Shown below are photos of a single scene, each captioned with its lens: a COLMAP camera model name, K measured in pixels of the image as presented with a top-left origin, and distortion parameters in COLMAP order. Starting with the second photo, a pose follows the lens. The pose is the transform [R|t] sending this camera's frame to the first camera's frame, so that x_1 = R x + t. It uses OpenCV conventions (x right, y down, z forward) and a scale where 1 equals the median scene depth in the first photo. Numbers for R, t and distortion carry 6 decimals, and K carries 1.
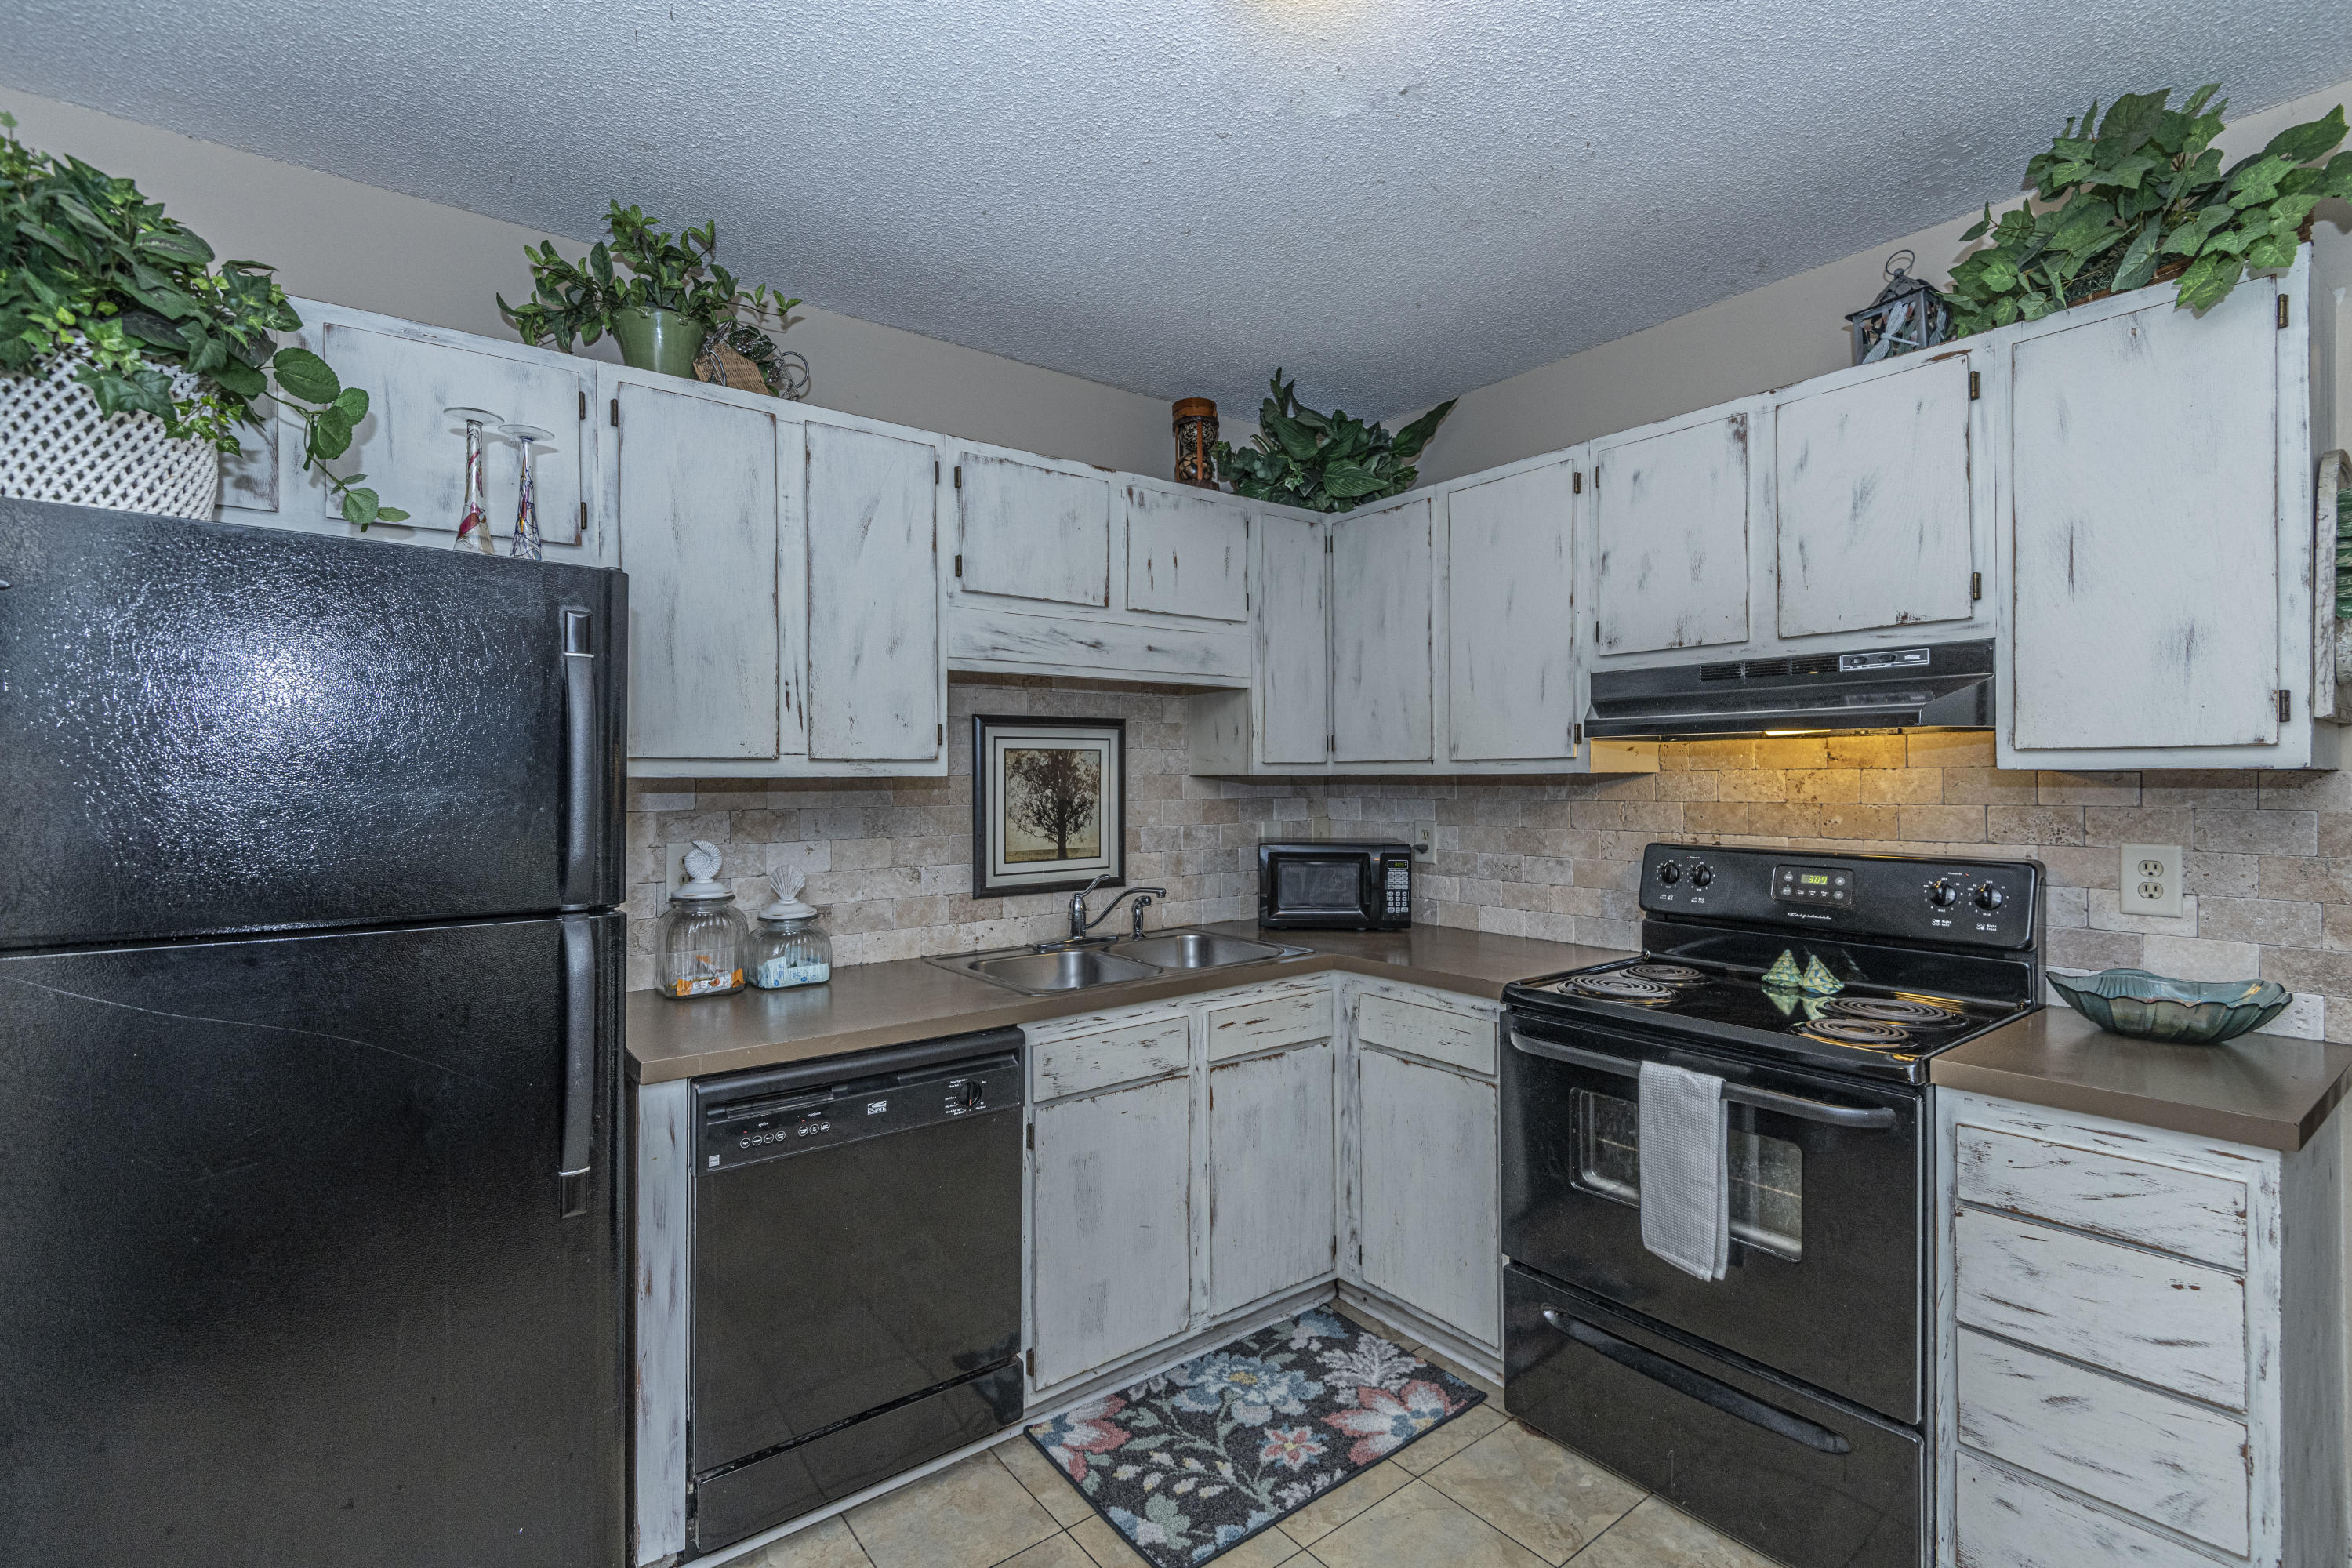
lens RADIAL K [[1060.9, 0, 1217.3], [0, 1060.9, 785.6], [0, 0, 1]] dist [0.026530, -0.024187]
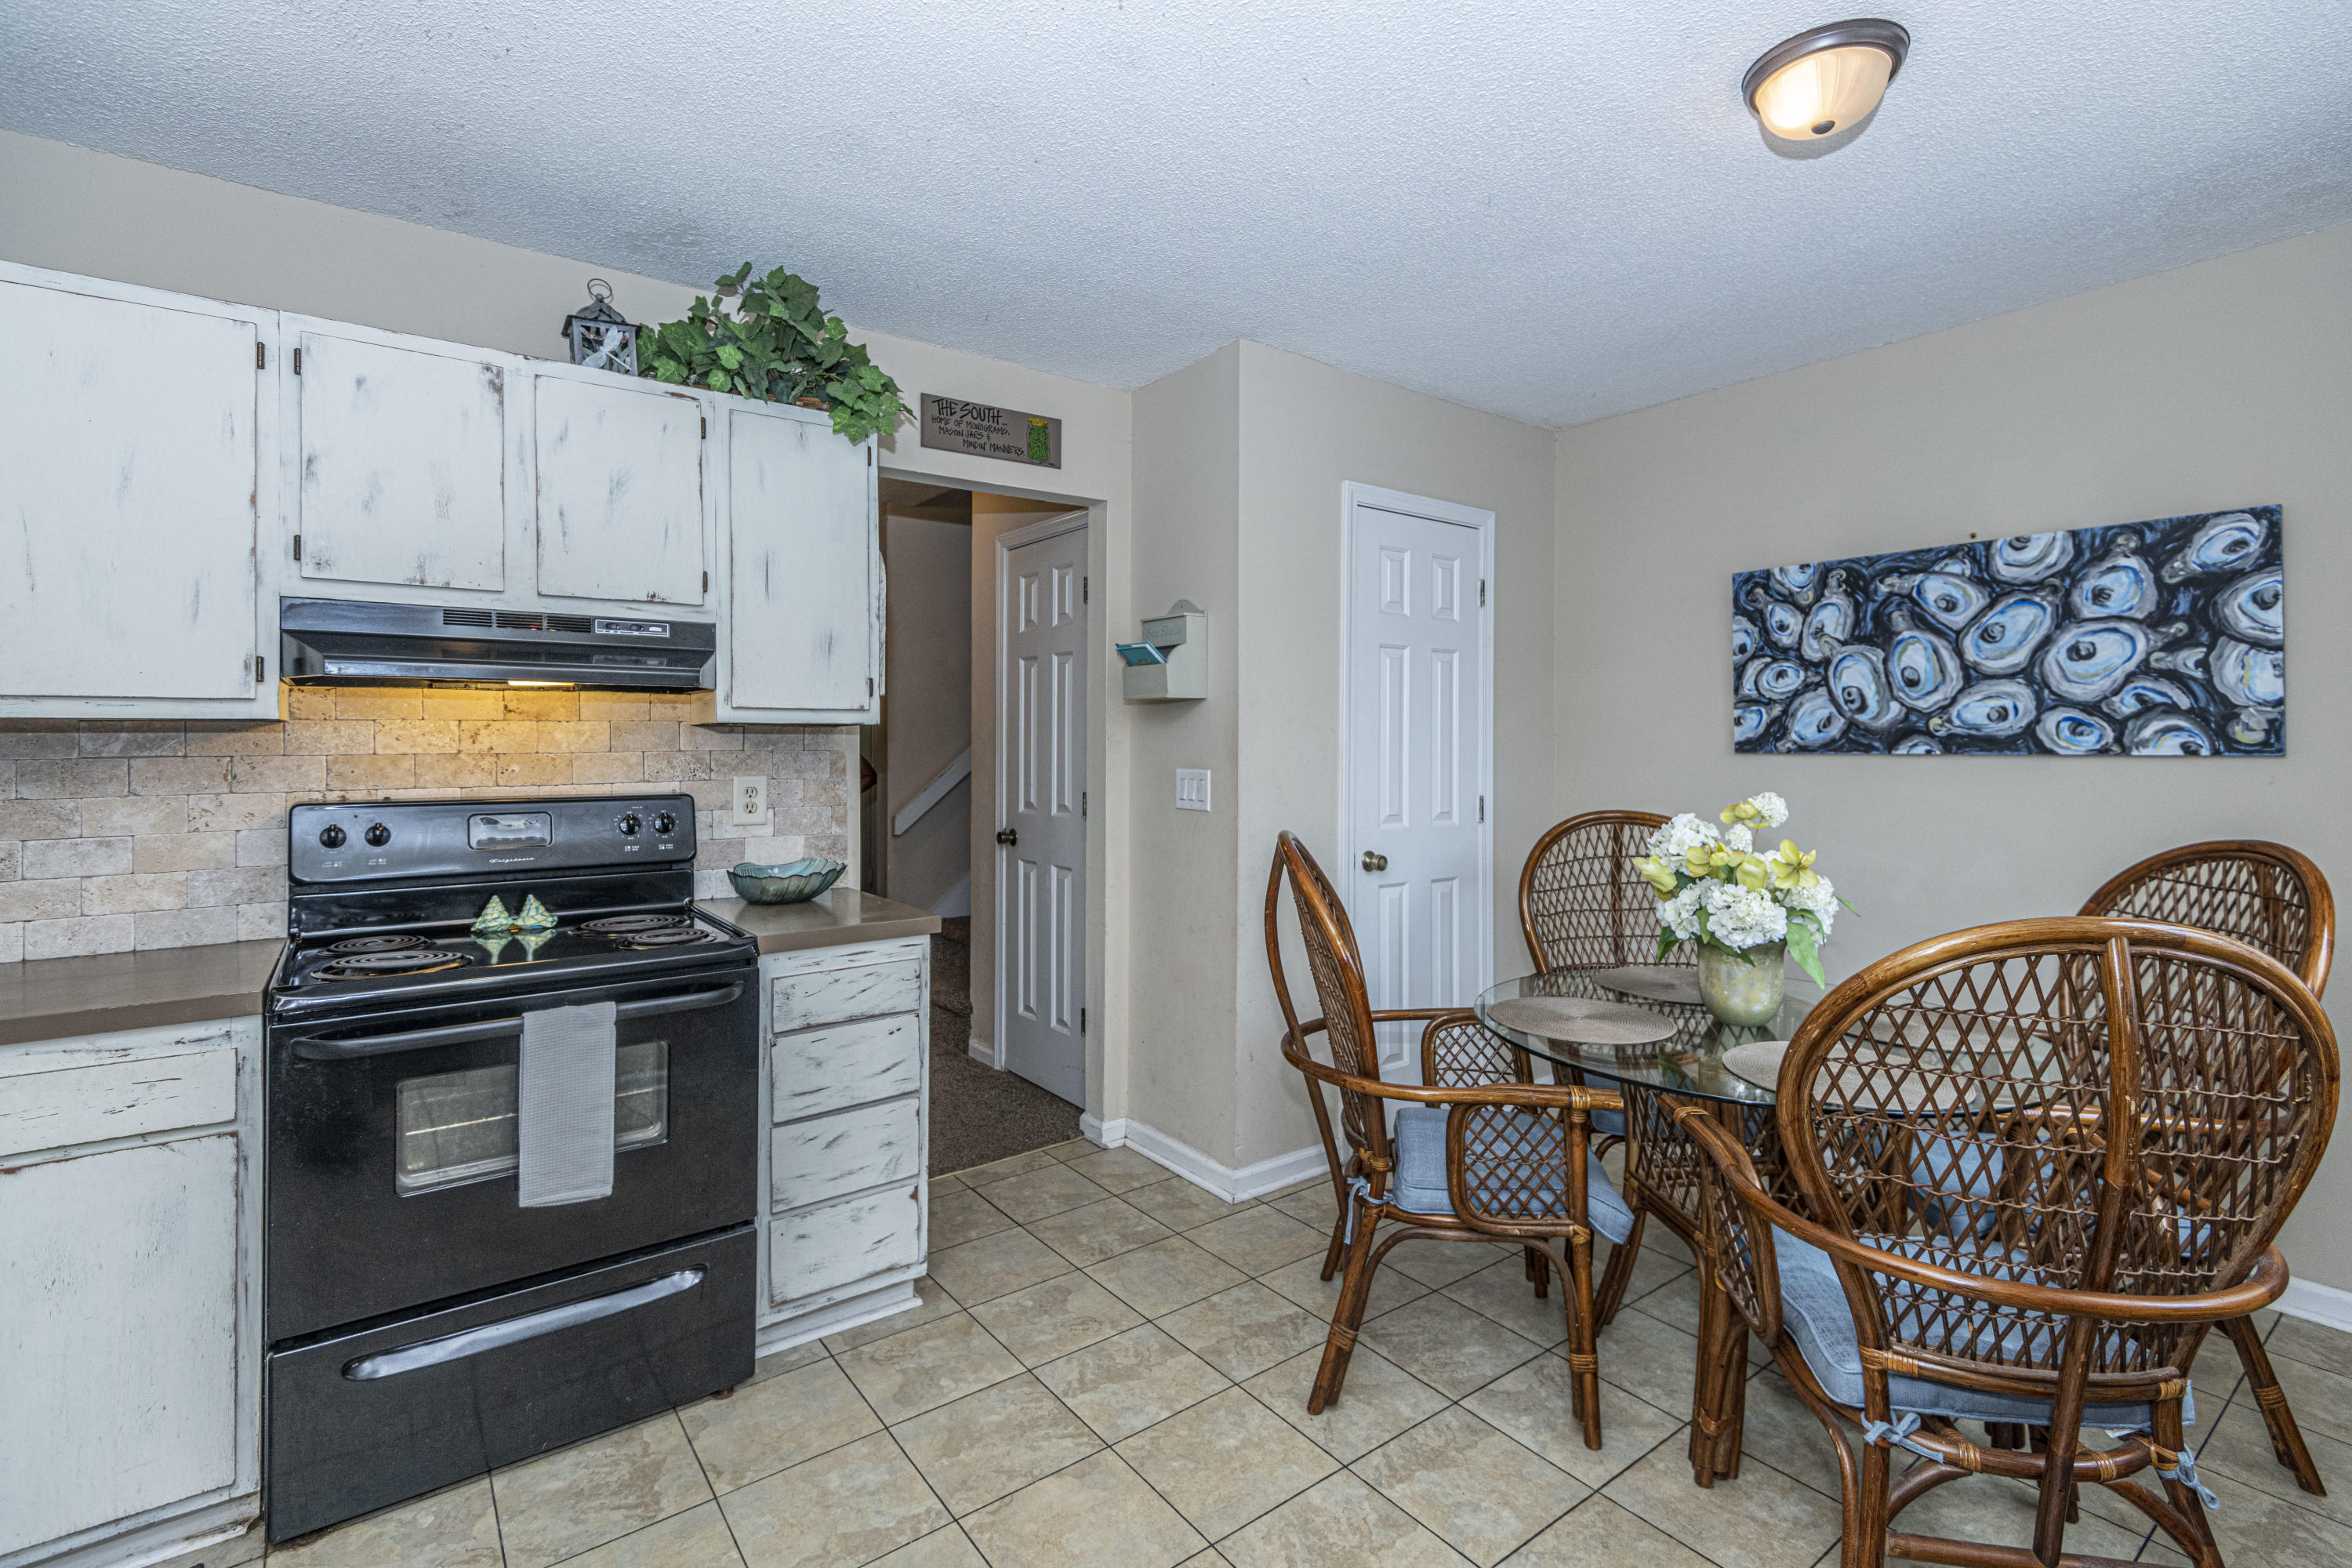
lens RADIAL K [[1047.4, 0, 1170.4], [0, 1047.4, 741.8], [0, 0, 1]] dist [0.001969, -0.011280]
pose [[0.028385, 0.004098, 0.999589, -0.452686], [0.010808, 0.999932, -0.004407, 0.017425], [-0.999539, 0.010928, 0.028338, 0.322009]]
